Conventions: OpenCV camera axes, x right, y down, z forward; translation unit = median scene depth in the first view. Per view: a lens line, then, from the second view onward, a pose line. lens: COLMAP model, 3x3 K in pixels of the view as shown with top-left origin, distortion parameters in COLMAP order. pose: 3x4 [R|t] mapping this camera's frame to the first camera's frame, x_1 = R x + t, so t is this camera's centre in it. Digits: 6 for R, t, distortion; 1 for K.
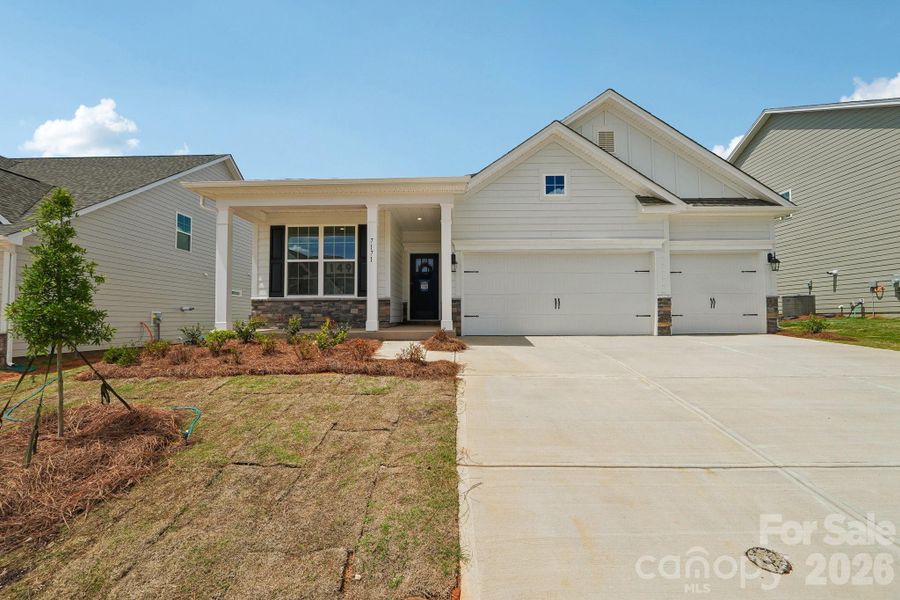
lens RADIAL K [[386.3, 0, 451.8], [0, 386.3, 309.1], [0, 0, 1]] dist [-0.011252, -0.000318]
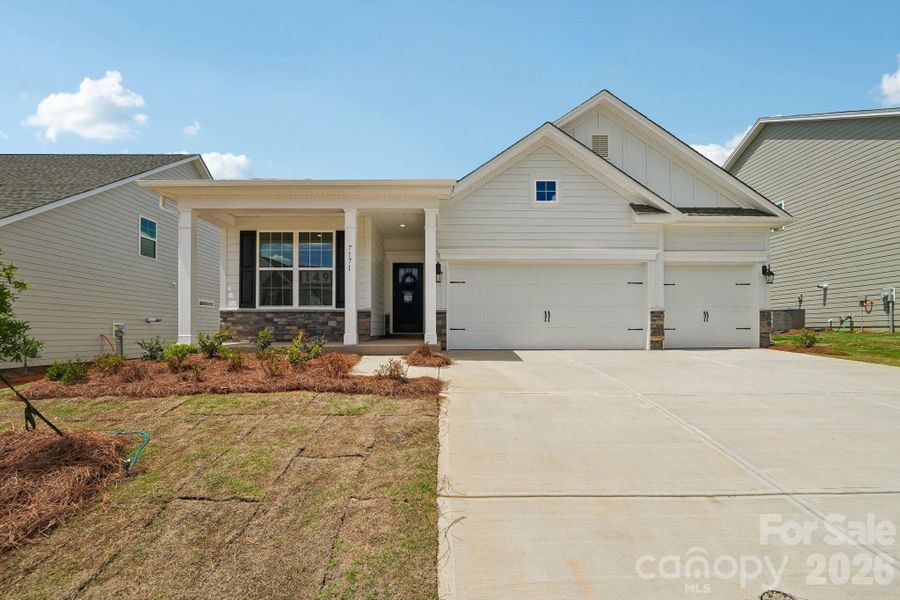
lens RADIAL K [[386.3, 0, 453.2], [0, 386.3, 332.2], [0, 0, 1]] dist [-0.011252, -0.000318]
pose [[0.999392, 0.002727, 0.034768, 0.008422], [-0.003652, 0.999640, 0.026571, 0.000473], [-0.034683, -0.026682, 0.999042, 0.054570]]
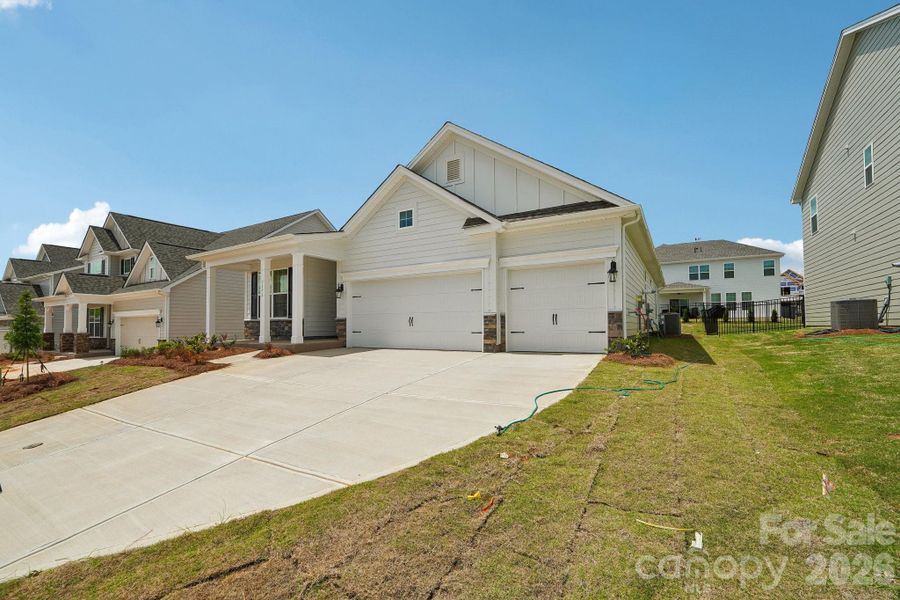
lens RADIAL K [[386.3, 0, 450.1], [0, 386.3, 320.9], [0, 0, 1]] dist [-0.011252, -0.000318]
pose [[0.867876, -0.008168, -0.496714, 0.985230], [0.018297, 0.999712, 0.015529, -0.033233], [0.496445, -0.022565, 0.867775, 0.057679]]
